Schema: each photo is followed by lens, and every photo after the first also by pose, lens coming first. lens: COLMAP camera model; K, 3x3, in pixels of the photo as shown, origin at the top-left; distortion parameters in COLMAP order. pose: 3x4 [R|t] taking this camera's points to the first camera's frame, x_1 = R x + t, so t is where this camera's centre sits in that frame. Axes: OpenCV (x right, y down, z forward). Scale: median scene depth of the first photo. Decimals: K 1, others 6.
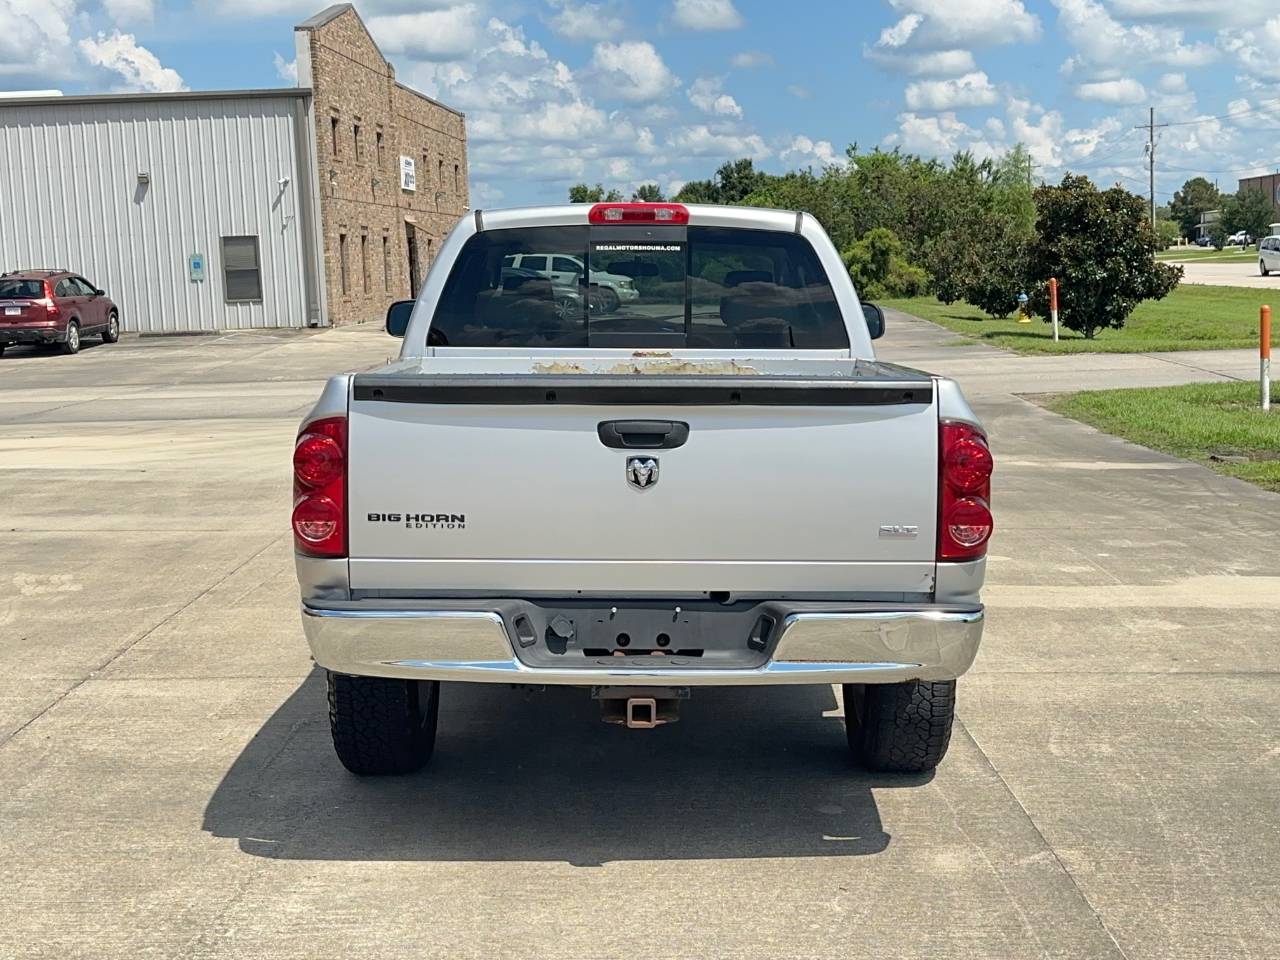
lens RADIAL K [[1770.5, 0, 630.0], [0, 1770.5, 481.6], [0, 0, 1]] dist [0.123693, 0.000000]
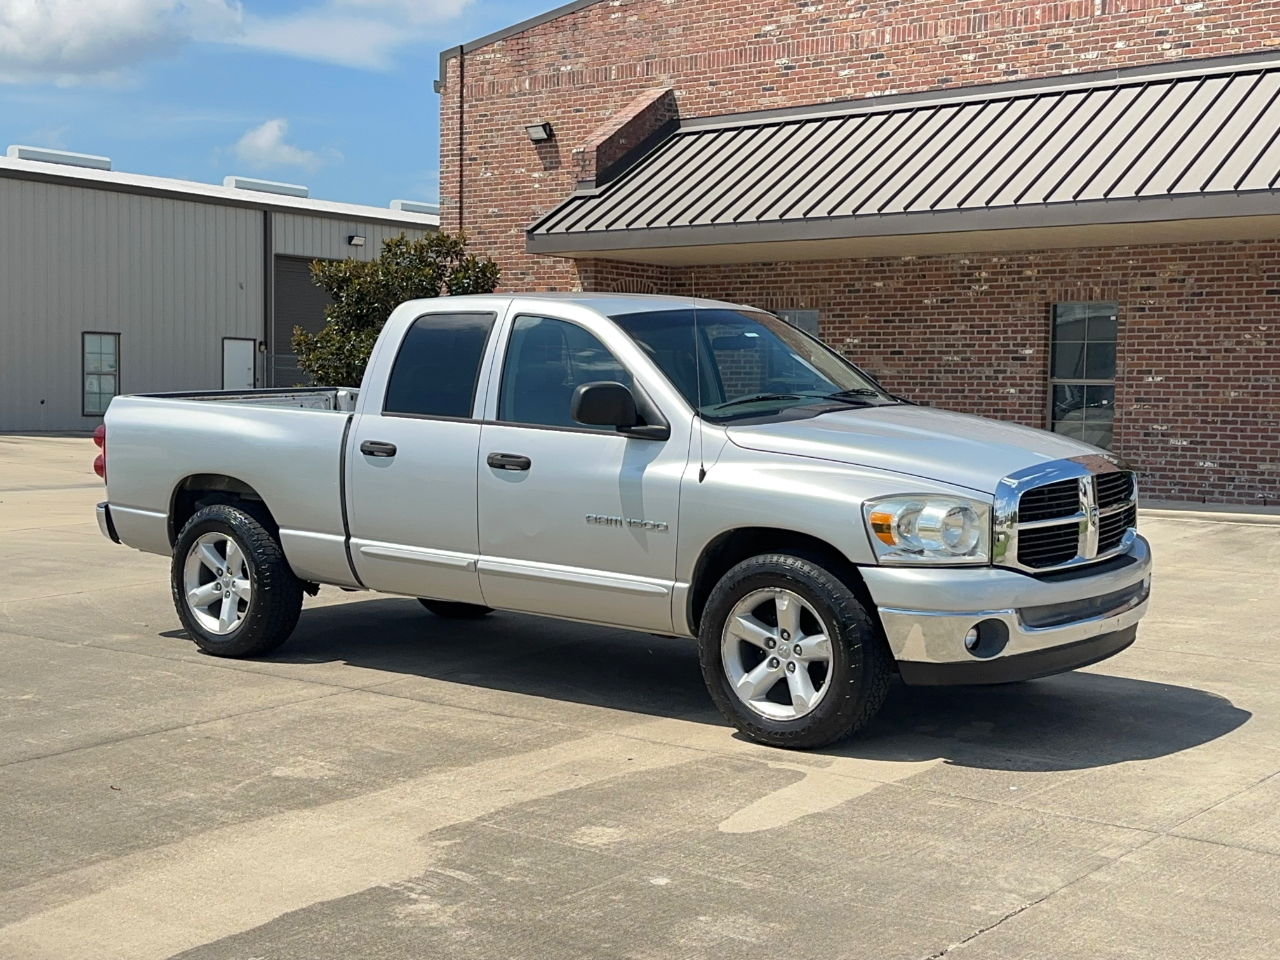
lens RADIAL K [[1770.5, 0, 644.4], [0, 1770.5, 485.0], [0, 0, 1]] dist [0.123693, 0.000000]
pose [[-0.615752, 0.068602, -0.784948, 1.021016], [-0.091250, 0.983291, 0.157519, -0.240211], [0.782638, 0.168619, -0.599204, 1.945620]]
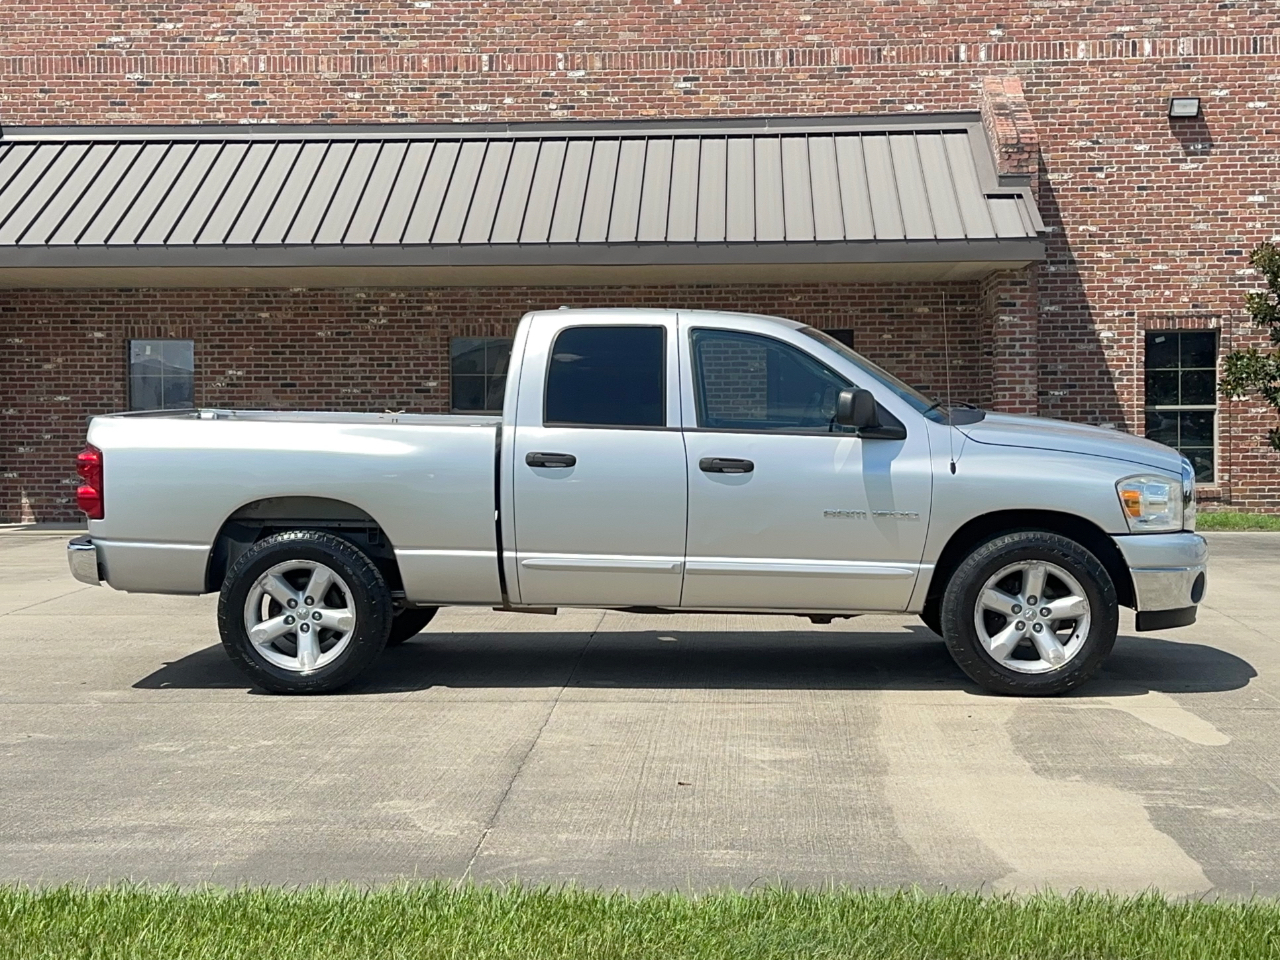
lens RADIAL K [[1844.1, 0, 647.5], [0, 1844.1, 484.9], [0, 0, 1]] dist [0.126053, 0.000000]
pose [[-0.048168, 0.057345, -0.997192, 1.451260], [-0.117832, 0.991053, 0.062684, -0.122734], [0.991865, 0.120521, -0.040980, 1.164629]]
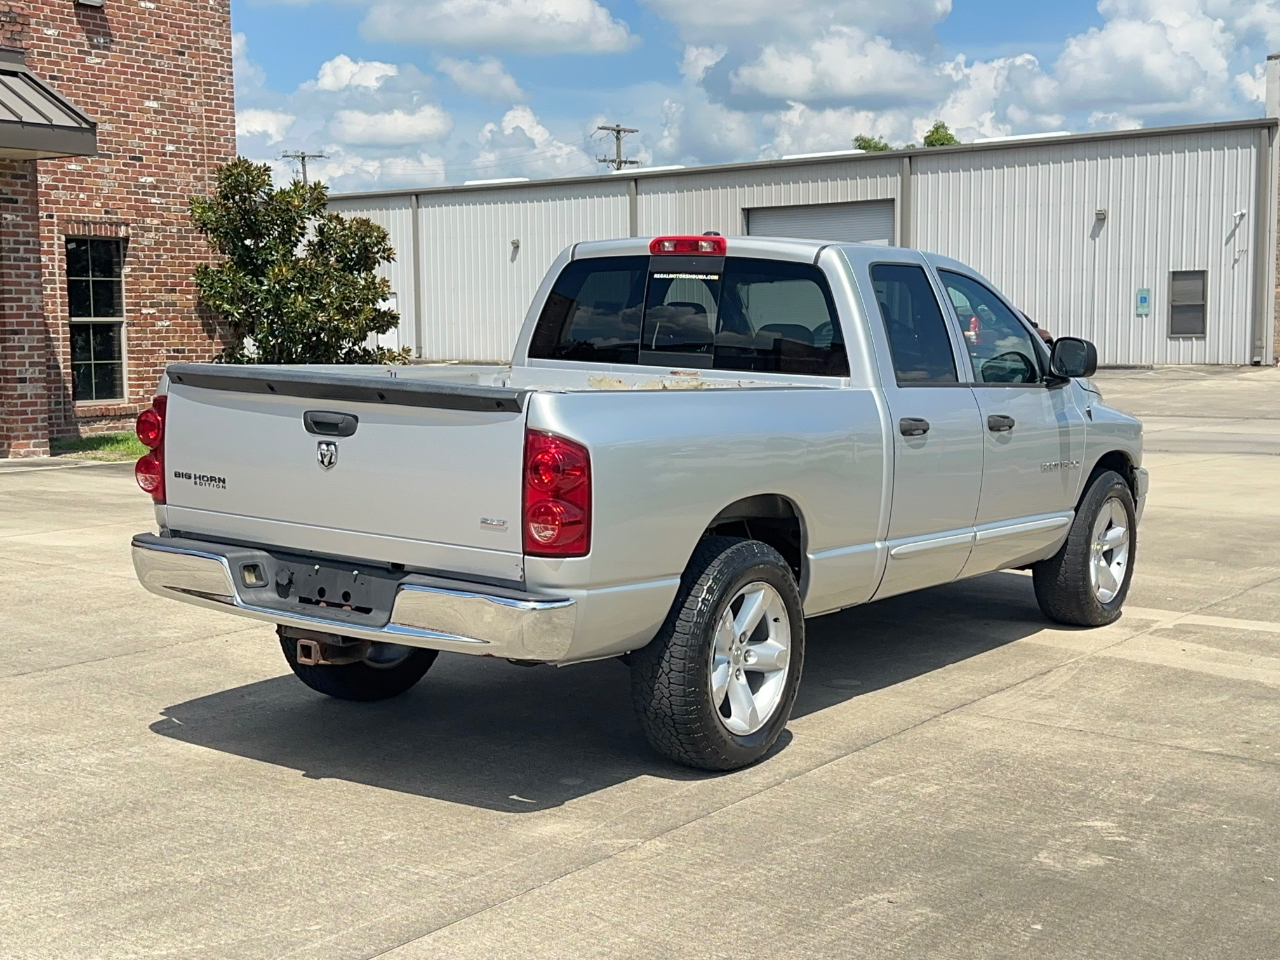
lens RADIAL K [[1770.5, 0, 630.8], [0, 1770.5, 477.1], [0, 0, 1]] dist [0.123693, 0.000000]
pose [[0.820629, 0.079887, -0.565850, 0.609150], [-0.092387, 0.995701, 0.006588, -0.012062], [0.563944, 0.046871, 0.824482, 0.080938]]
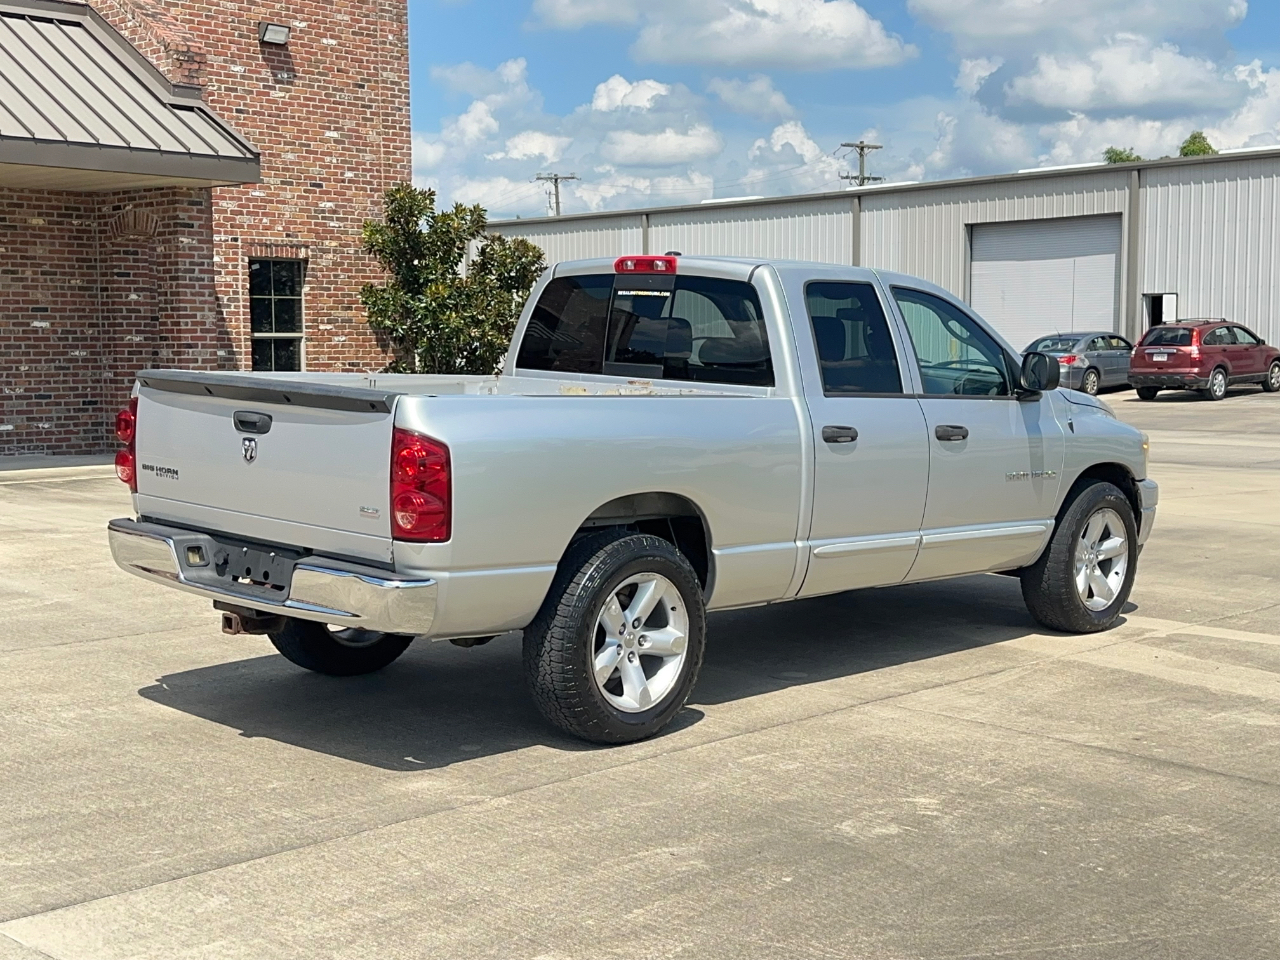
lens RADIAL K [[1770.5, 0, 631.6], [0, 1770.5, 490.5], [0, 0, 1]] dist [0.123693, 0.000000]
pose [[0.725777, 0.091007, -0.681884, 0.819842], [-0.106480, 0.994127, 0.019346, -0.022646], [0.679640, 0.058567, 0.731205, 0.135833]]
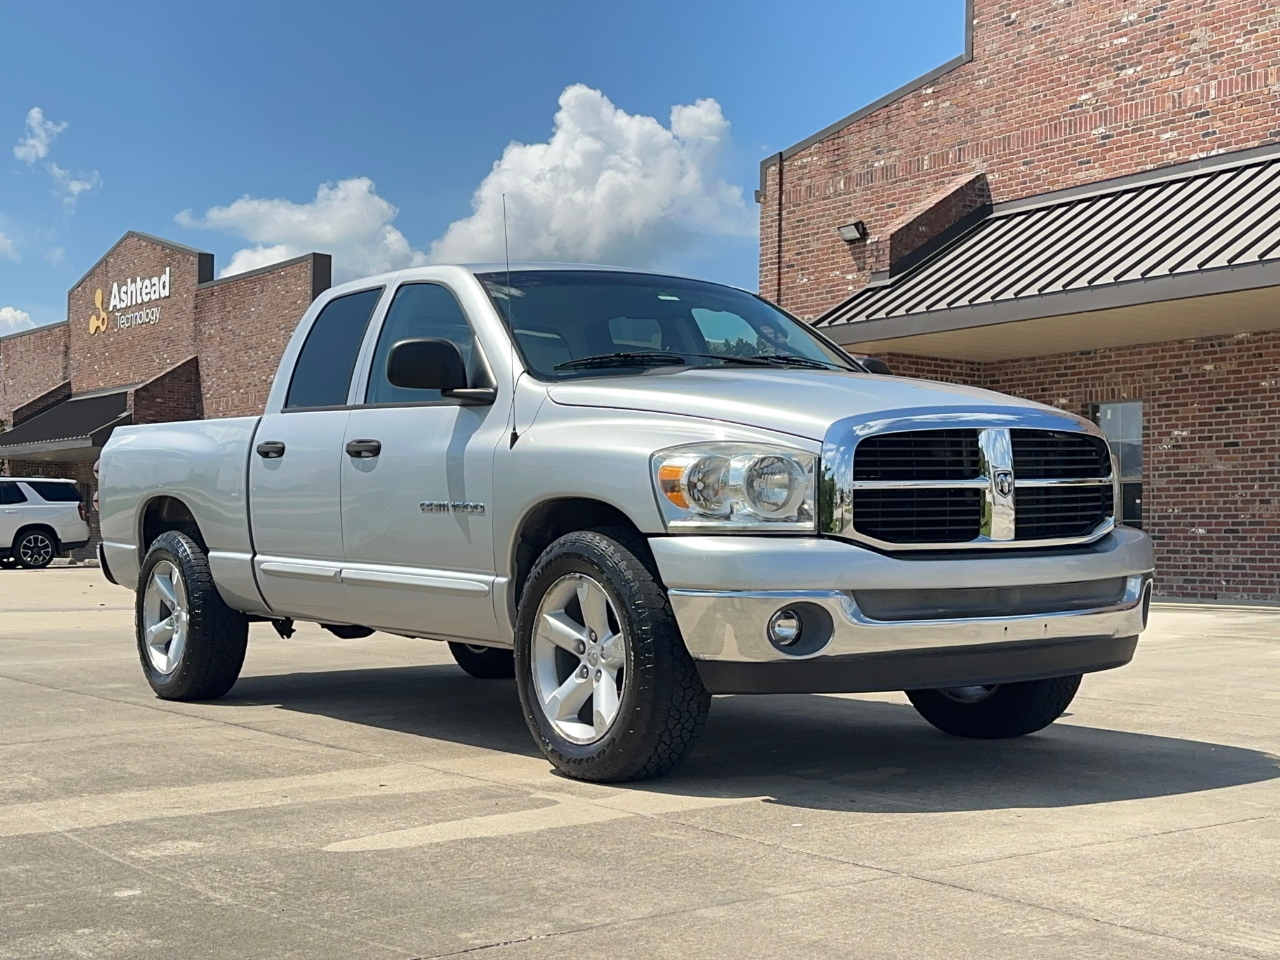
lens RADIAL K [[1770.5, 0, 642.3], [0, 1770.5, 483.2], [0, 0, 1]] dist [0.123693, 0.000000]
pose [[-0.811584, 0.001779, -0.584232, 0.607198], [-0.056197, 0.995121, 0.081096, -0.131682], [0.581526, 0.098648, -0.807525, 2.067734]]
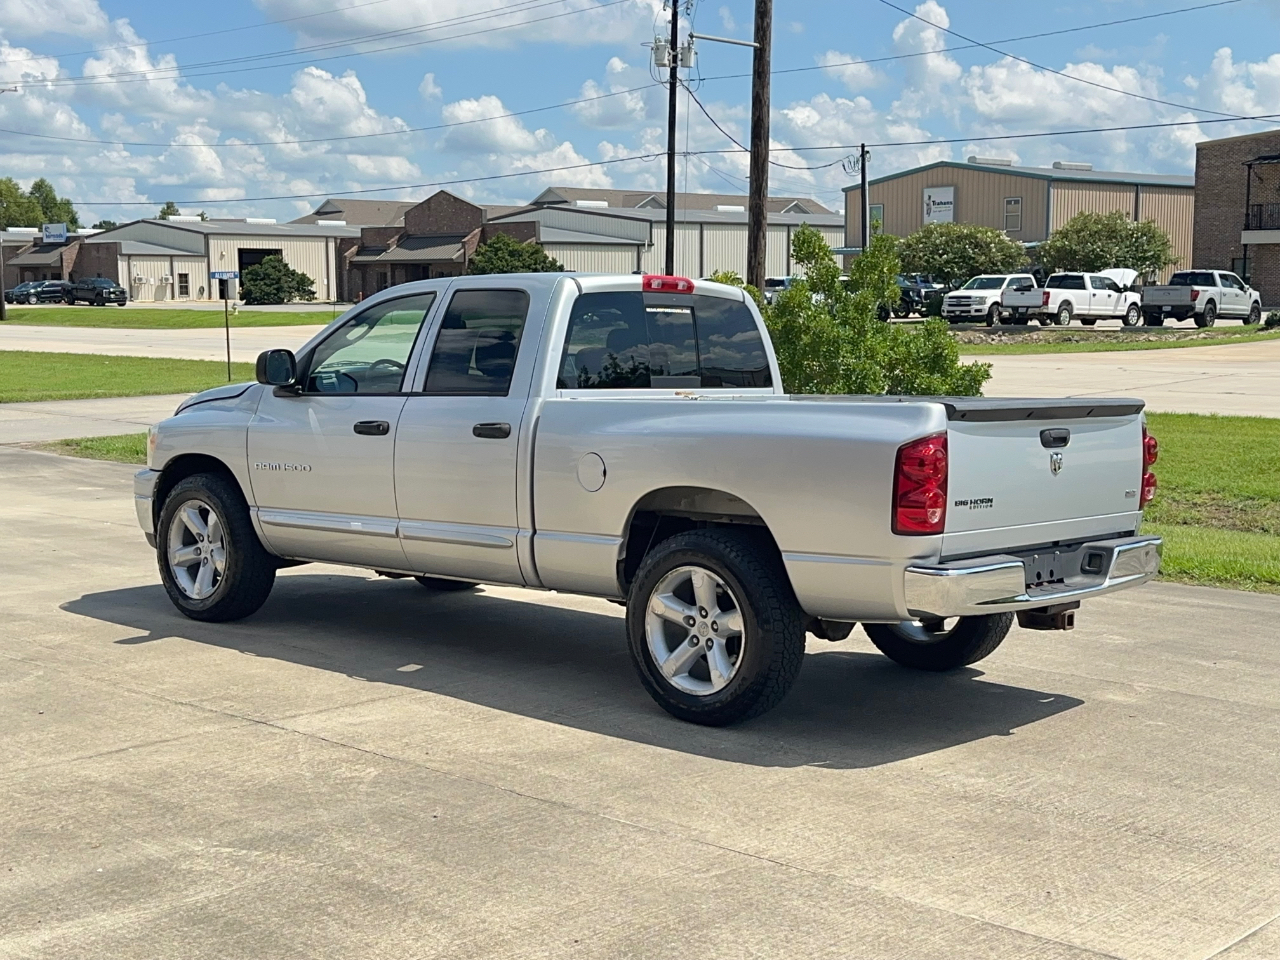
lens RADIAL K [[1770.5, 0, 639.1], [0, 1770.5, 478.7], [0, 0, 1]] dist [0.123693, 0.000000]
pose [[0.665612, -0.048426, 0.744725, -0.966818], [0.072321, 0.997381, 0.000217, -0.012686], [-0.742786, 0.053715, 0.667371, 0.170535]]
